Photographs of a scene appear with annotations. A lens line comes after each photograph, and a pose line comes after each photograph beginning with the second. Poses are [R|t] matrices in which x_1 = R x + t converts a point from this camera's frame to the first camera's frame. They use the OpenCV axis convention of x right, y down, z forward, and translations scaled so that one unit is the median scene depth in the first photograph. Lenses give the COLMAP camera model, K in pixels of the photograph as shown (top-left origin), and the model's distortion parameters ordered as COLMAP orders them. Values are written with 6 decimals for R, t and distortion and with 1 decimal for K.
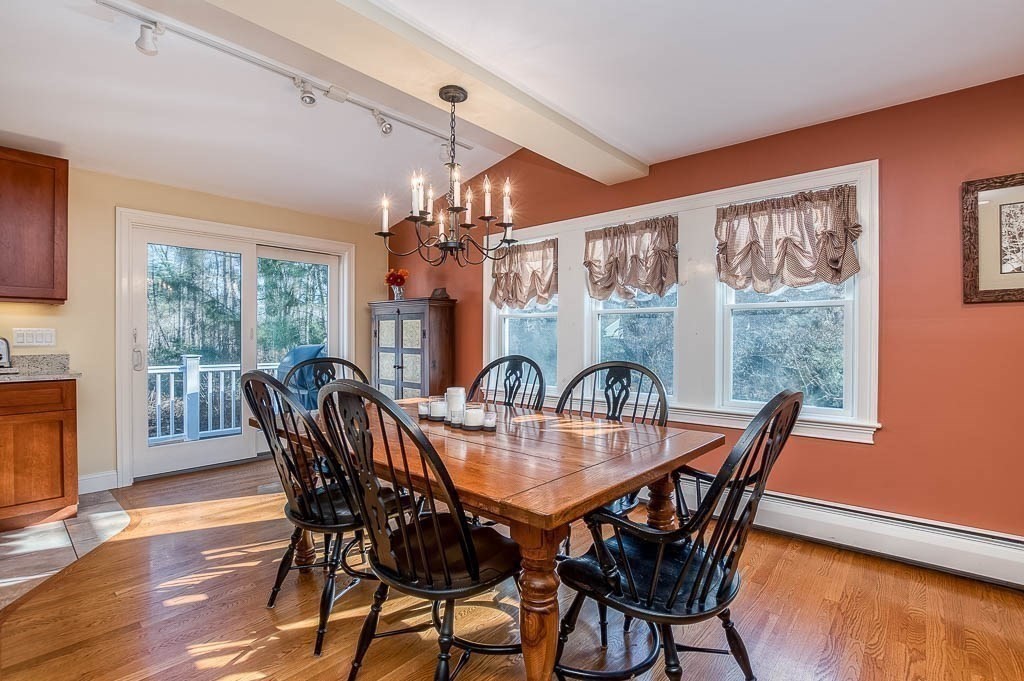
lens RADIAL K [[479.5, 0, 512.0], [0, 479.5, 340.5], [0, 0, 1]] dist [-0.031744, 0.000608]
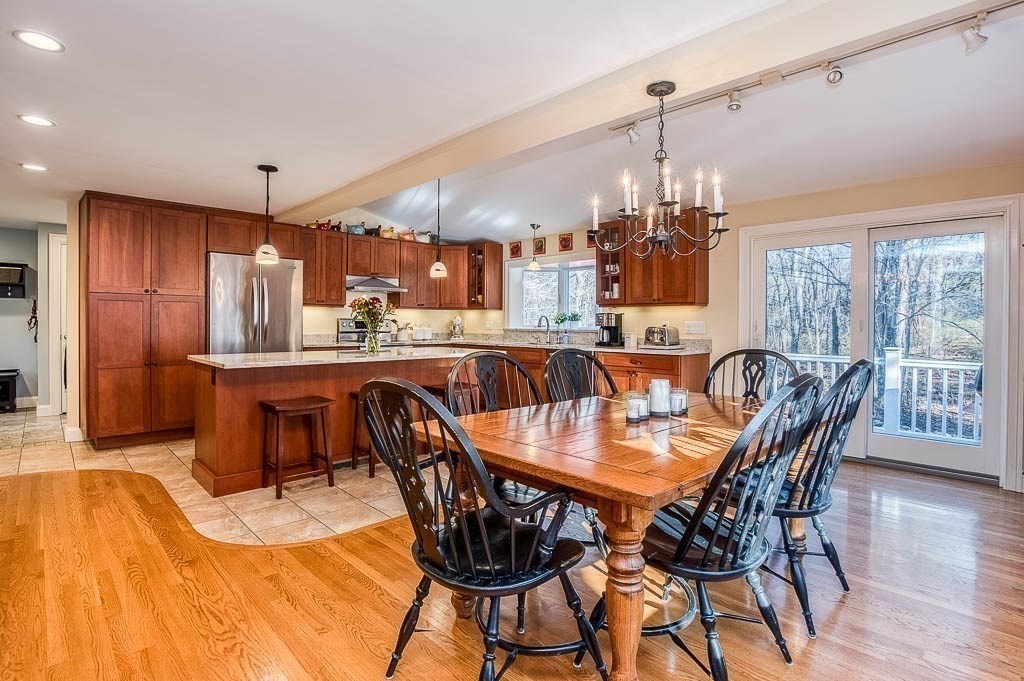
lens RADIAL K [[495.9, 0, 497.0], [0, 495.9, 324.0], [0, 0, 1]] dist [-0.019330, 0.000370]
pose [[-0.093560, 0.001122, -0.995613, 0.715975], [-0.013905, 0.999900, 0.002433, -0.015154], [0.995516, 0.014071, -0.093536, 0.558572]]
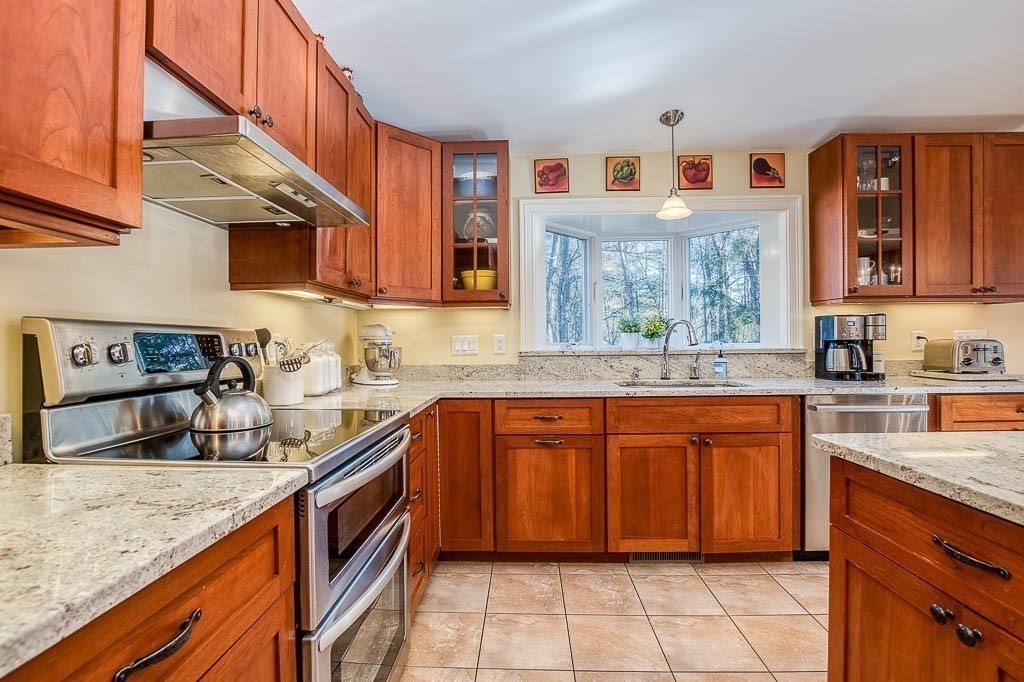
lens RADIAL K [[468.8, 0, 498.7], [0, 468.8, 341.5], [0, 0, 1]] dist [-0.031452, 0.000043]
pose [[0.619474, -0.007852, -0.784978, -0.996384], [0.004602, 0.999969, -0.006371, -0.003112], [0.785004, 0.000334, 0.619491, -0.318889]]
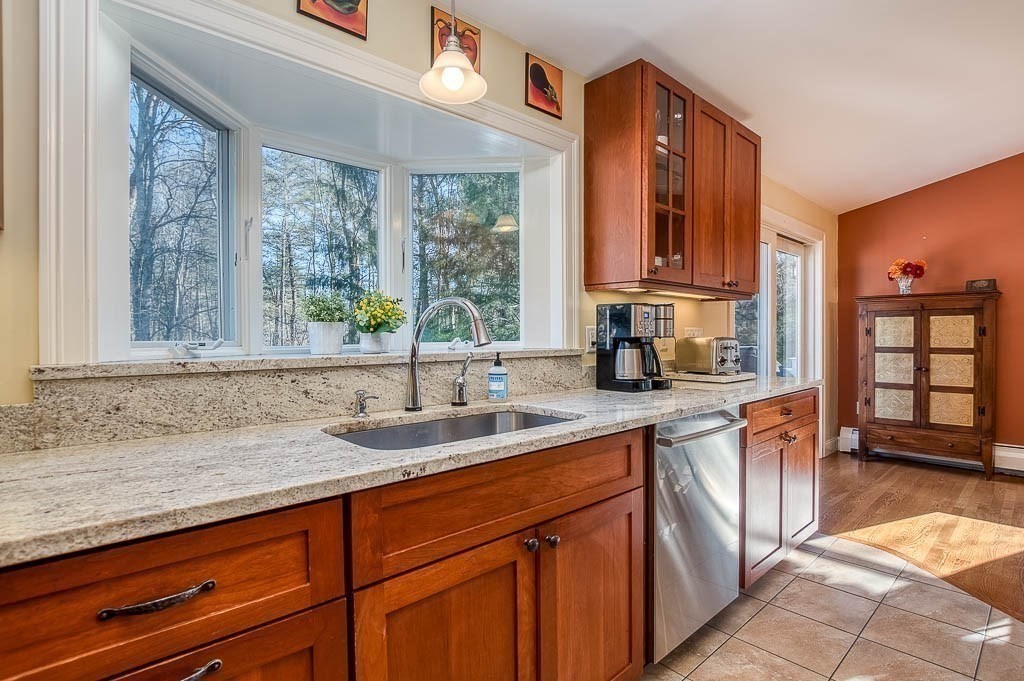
lens RADIAL K [[506.2, 0, 534.9], [0, 506.2, 341.7], [0, 0, 1]] dist [-0.032726, 0.000472]
pose [[0.995897, -0.007103, -0.090218, -1.372990], [0.007309, 0.999971, 0.001958, -0.004654], [0.090201, -0.002609, 0.995920, 0.025699]]
